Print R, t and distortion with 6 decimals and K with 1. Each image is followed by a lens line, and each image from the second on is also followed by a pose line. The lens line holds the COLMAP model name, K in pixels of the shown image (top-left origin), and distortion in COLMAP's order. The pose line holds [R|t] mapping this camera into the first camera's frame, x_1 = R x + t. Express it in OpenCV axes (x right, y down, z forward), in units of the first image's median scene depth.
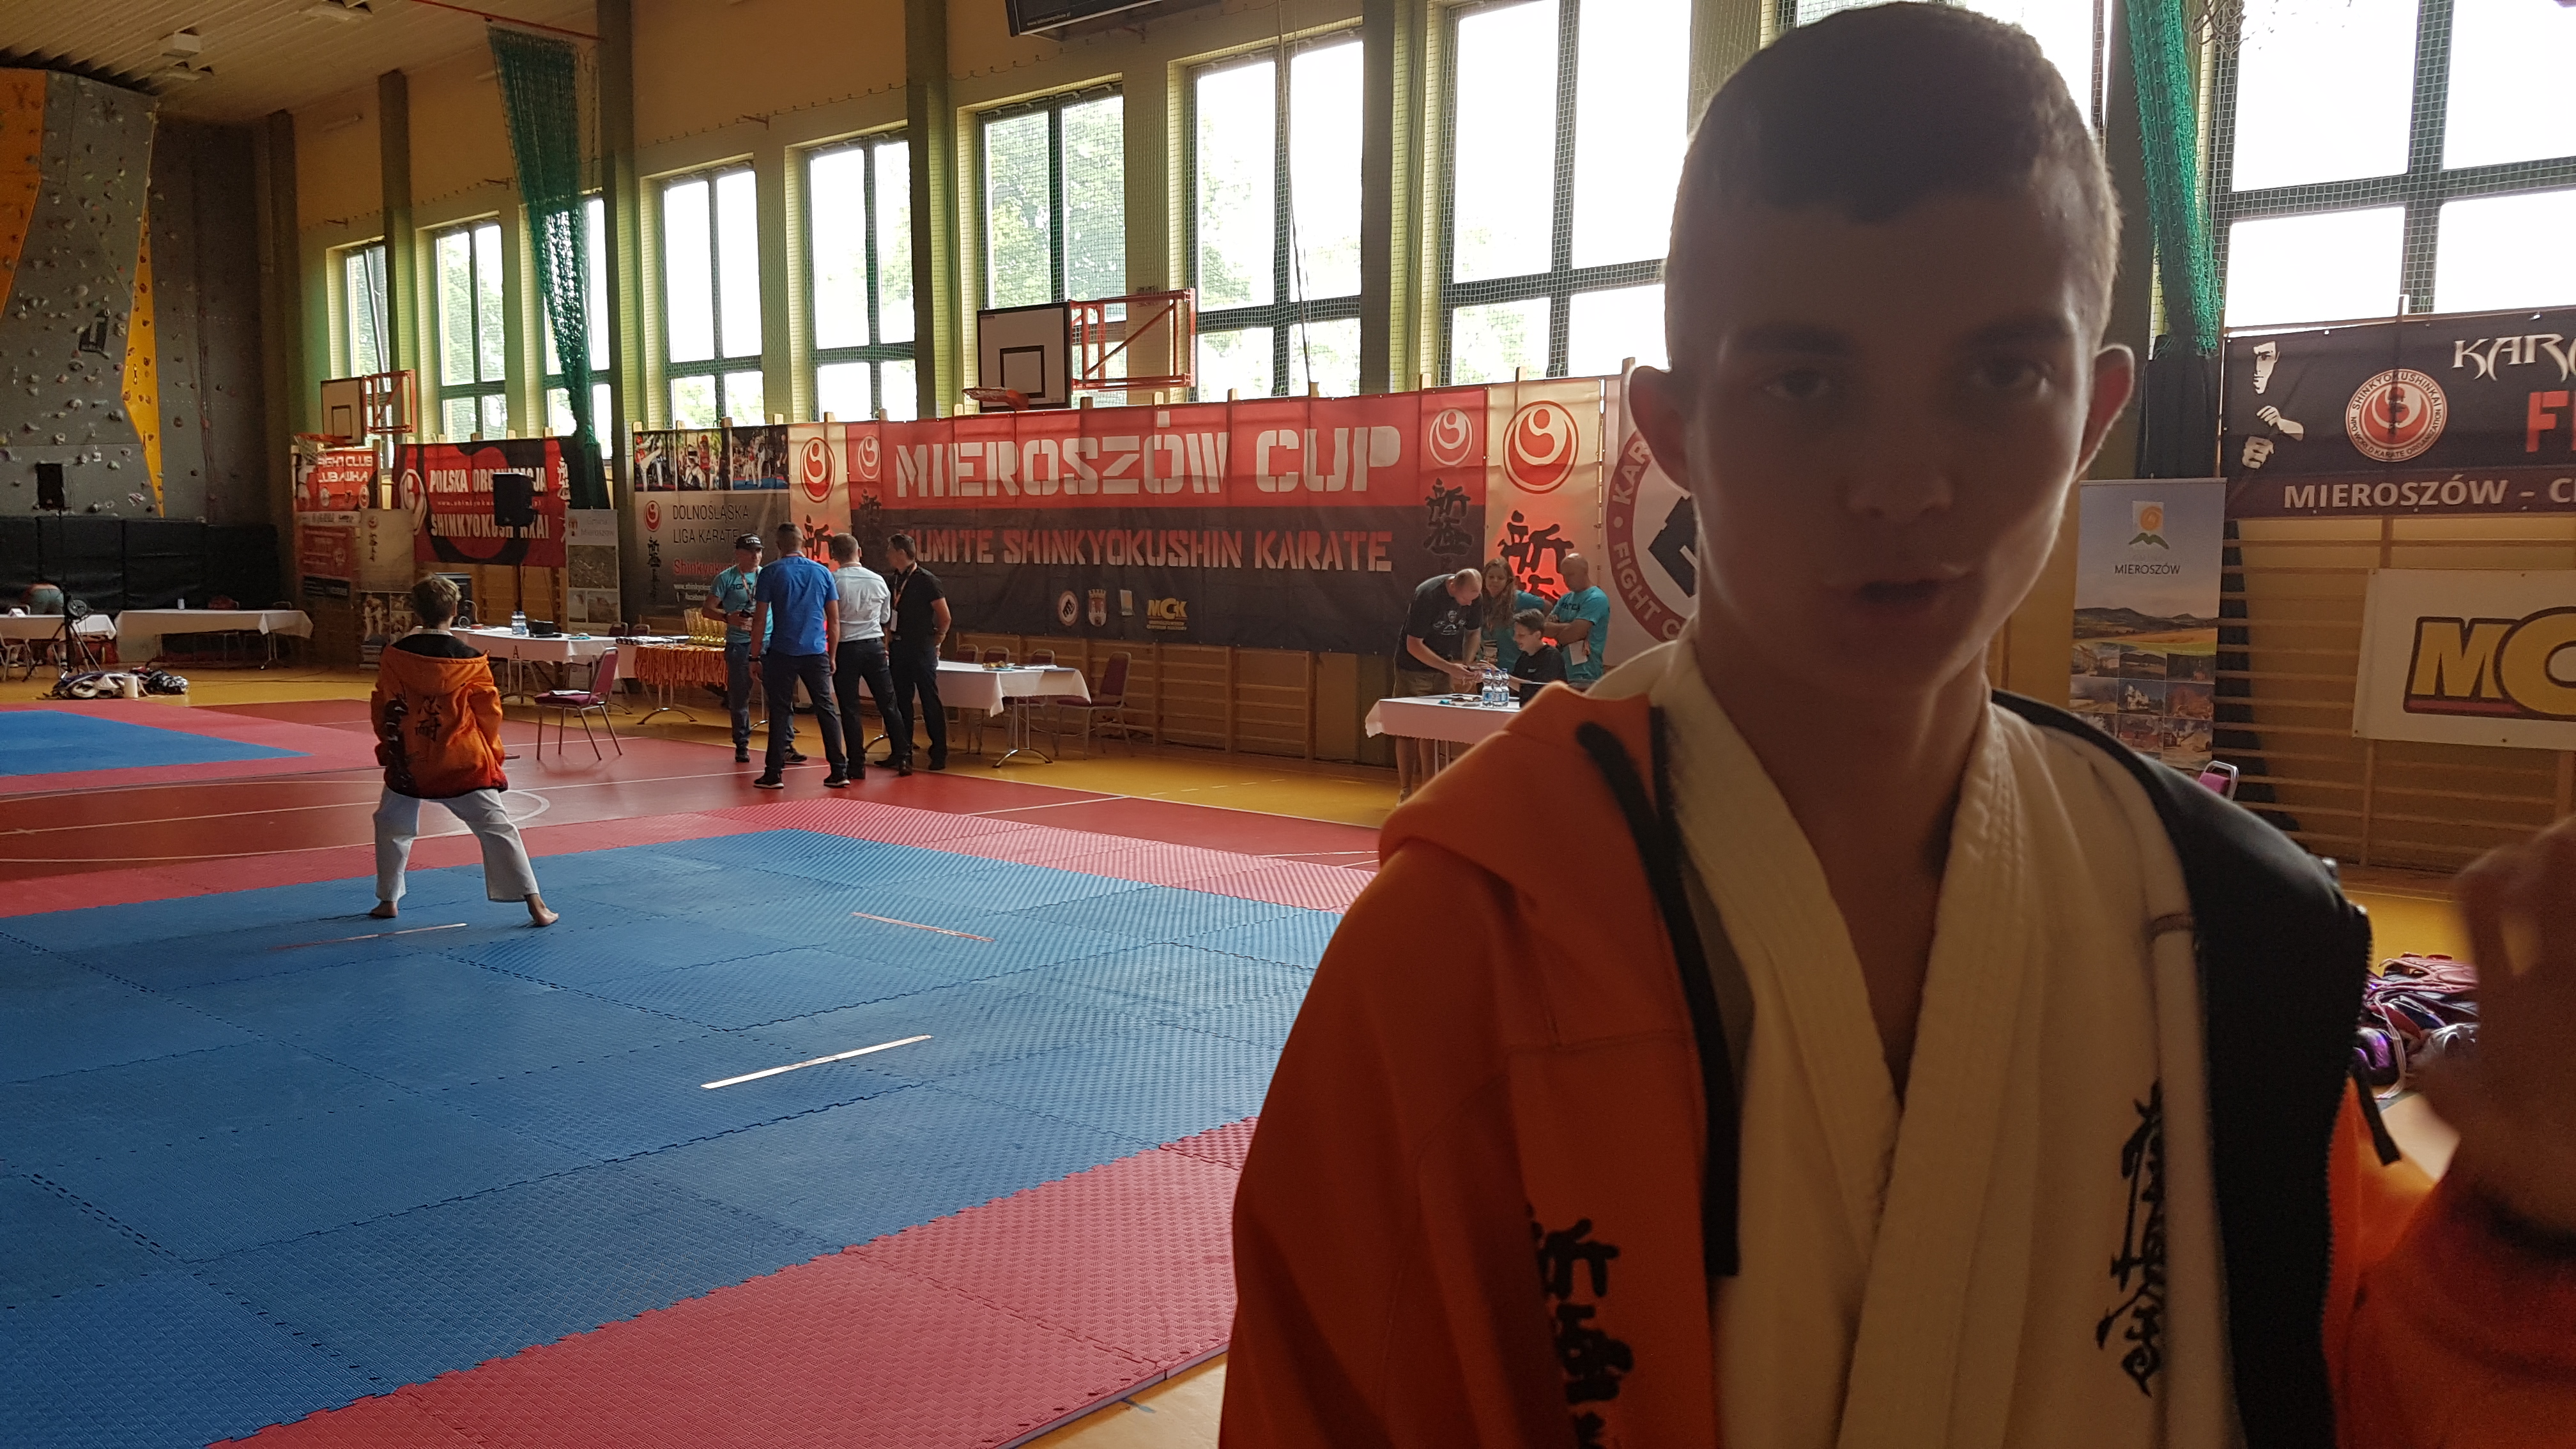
lens RADIAL K [[1960.3, 0, 1425.1], [0, 1960.3, 798.1], [0, 0, 1]] dist [0.159663, -0.277235]
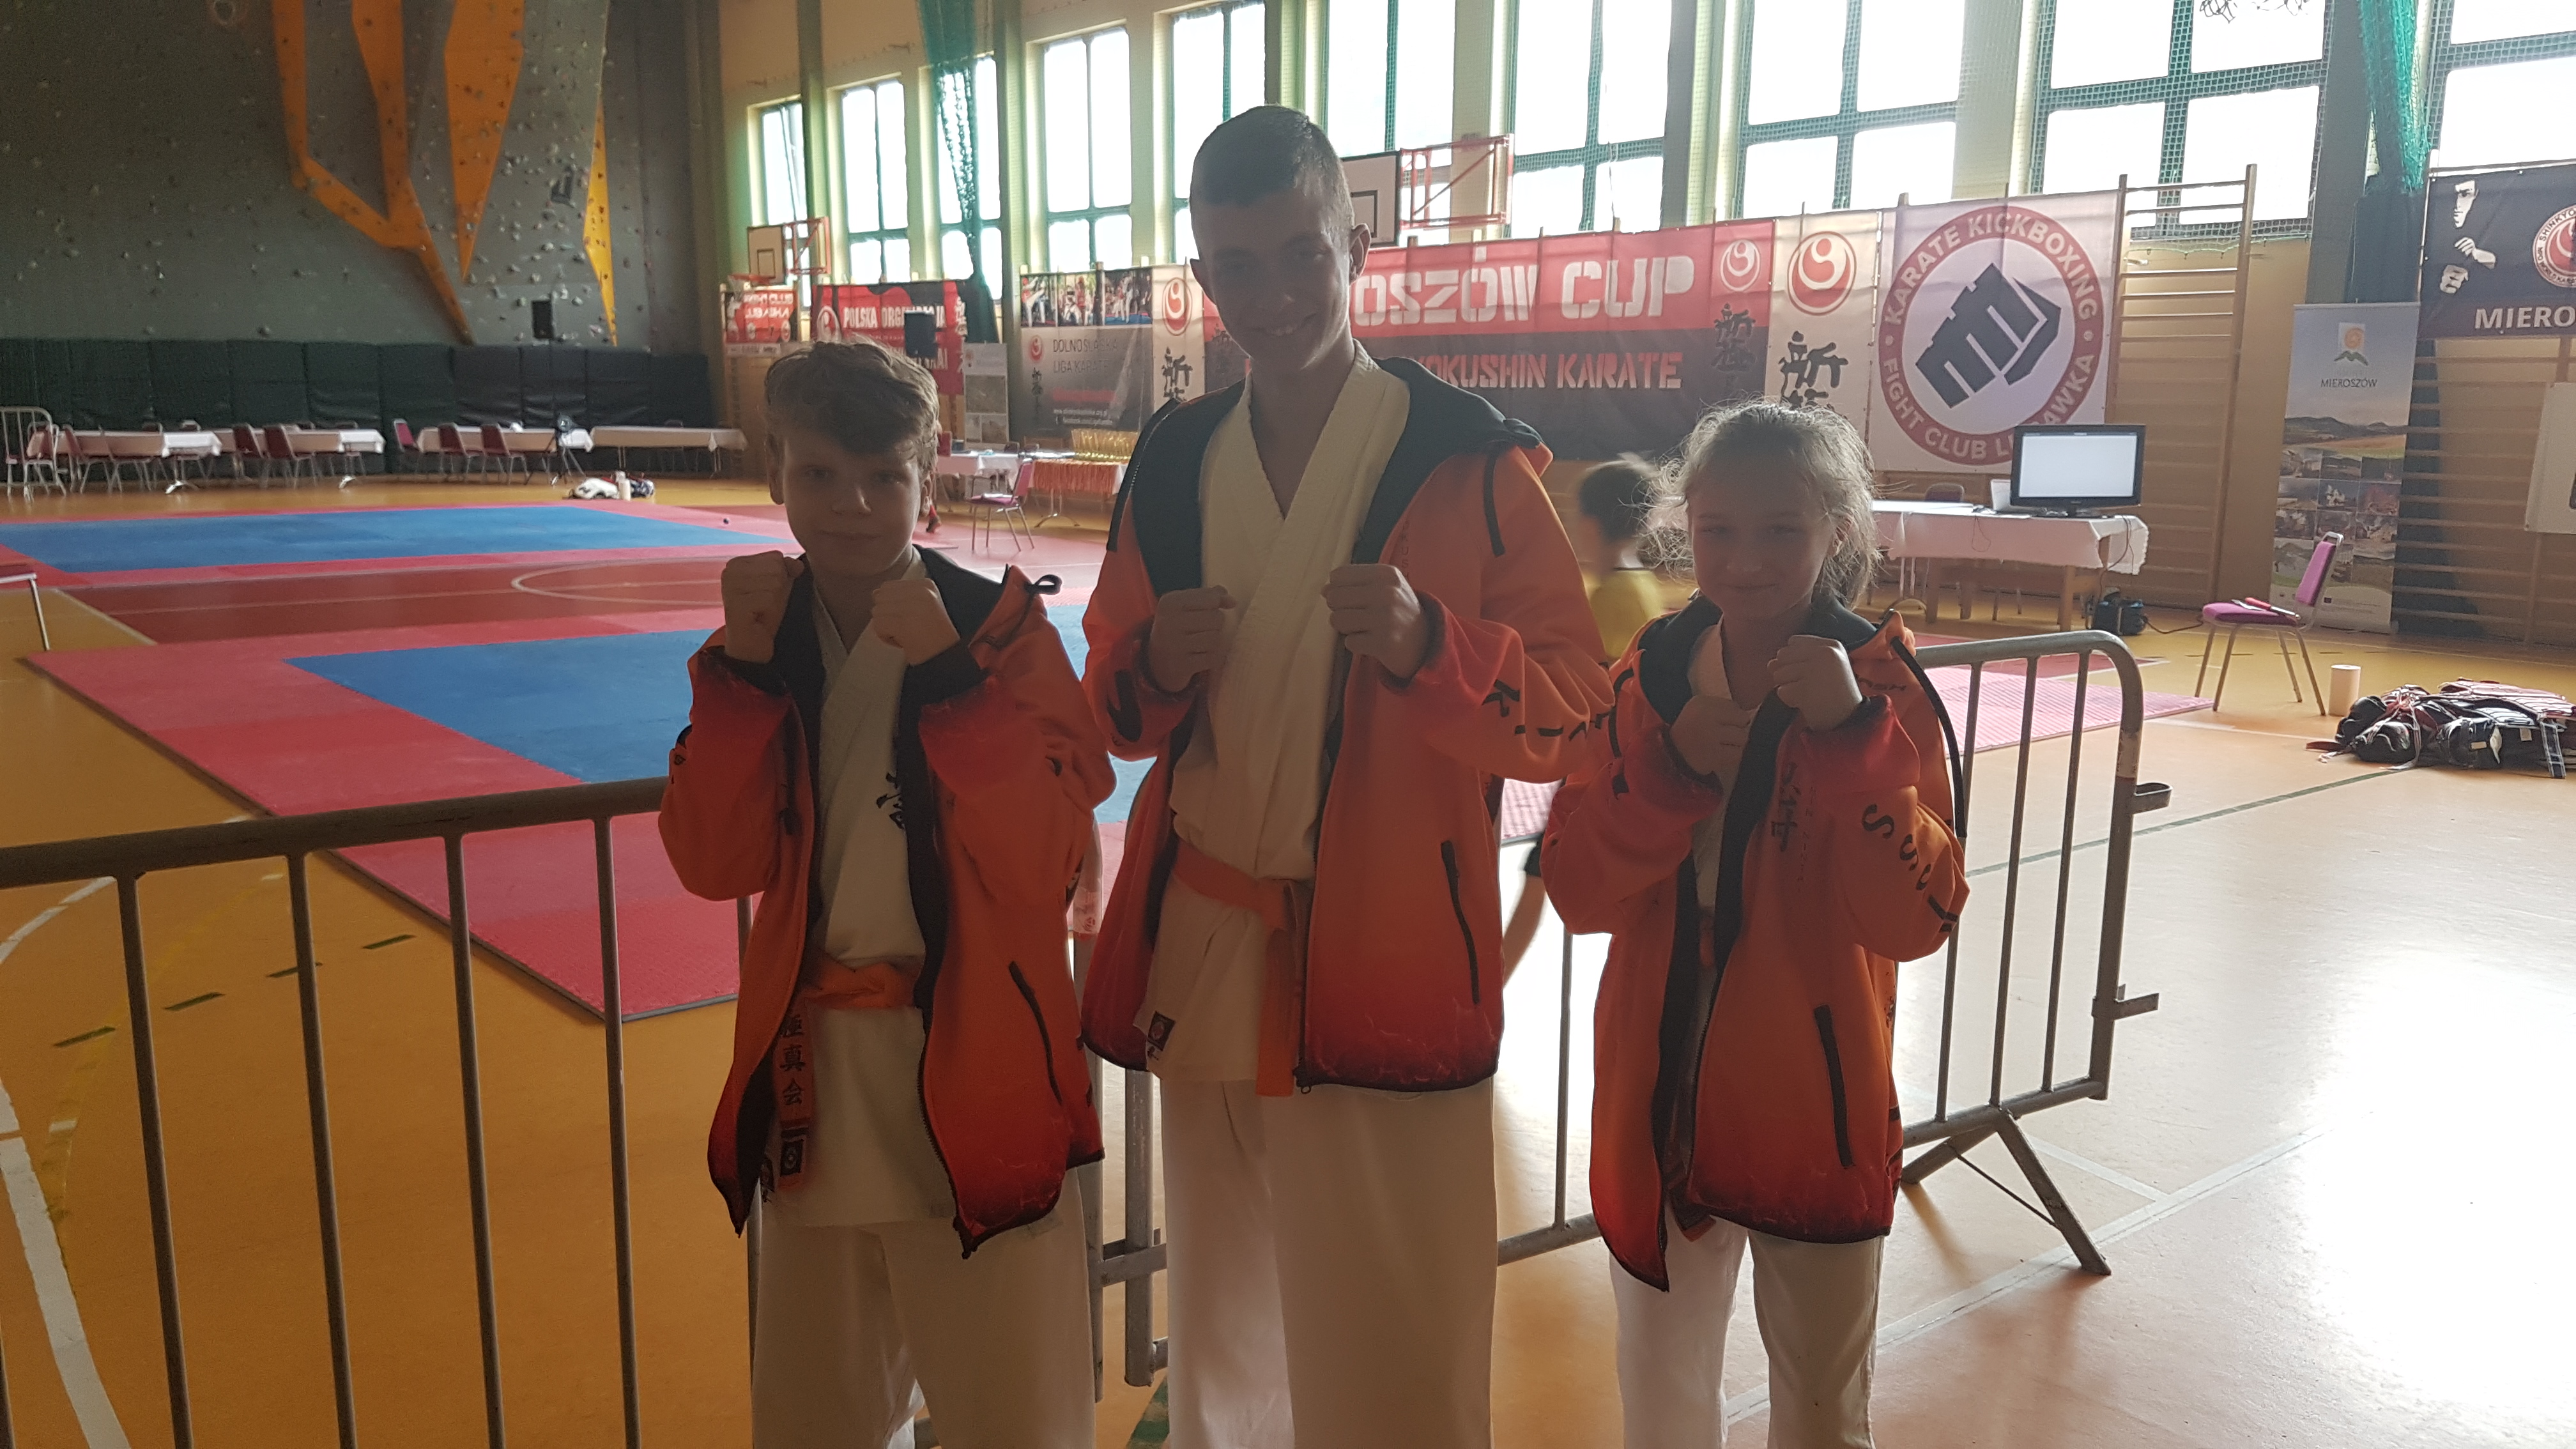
lens RADIAL K [[1999.3, 0, 1263.9], [0, 1999.3, 785.1], [0, 0, 1]] dist [0.253598, -0.555518]
pose [[0.975441, 0.038579, -0.216854, 0.009042], [-0.022166, 0.996737, 0.077616, 0.020026], [0.219141, -0.070903, 0.973114, -0.155260]]
